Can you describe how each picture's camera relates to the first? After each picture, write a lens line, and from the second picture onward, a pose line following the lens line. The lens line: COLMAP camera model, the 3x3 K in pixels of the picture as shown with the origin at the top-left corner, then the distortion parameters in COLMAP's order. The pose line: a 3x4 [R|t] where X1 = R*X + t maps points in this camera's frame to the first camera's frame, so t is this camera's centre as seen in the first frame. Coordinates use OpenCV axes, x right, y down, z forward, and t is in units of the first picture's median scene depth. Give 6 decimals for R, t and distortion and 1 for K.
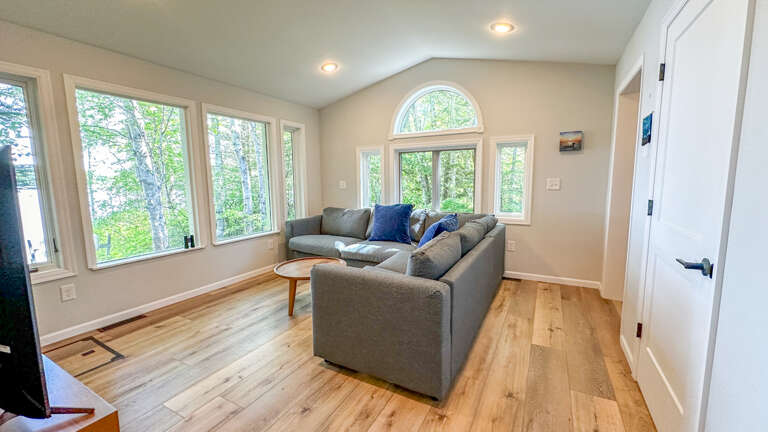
lens RADIAL K [[306.5, 0, 384.9], [0, 306.5, 214.8], [0, 0, 1]] dist [0.001301, 0.000229]
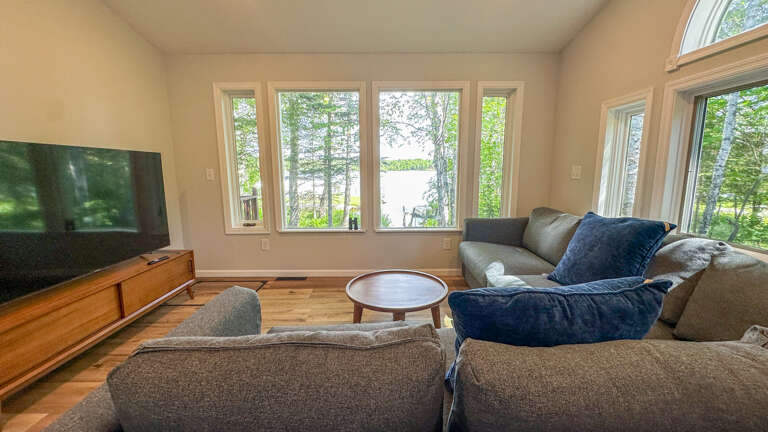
lens RADIAL K [[306.5, 0, 386.2], [0, 306.5, 215.6], [0, 0, 1]] dist [0.001301, 0.000229]
pose [[0.493205, 0.144349, -0.857853, 0.252017], [-0.102473, 0.988911, 0.107488, -0.050793], [0.863856, 0.034893, 0.502528, 0.483329]]
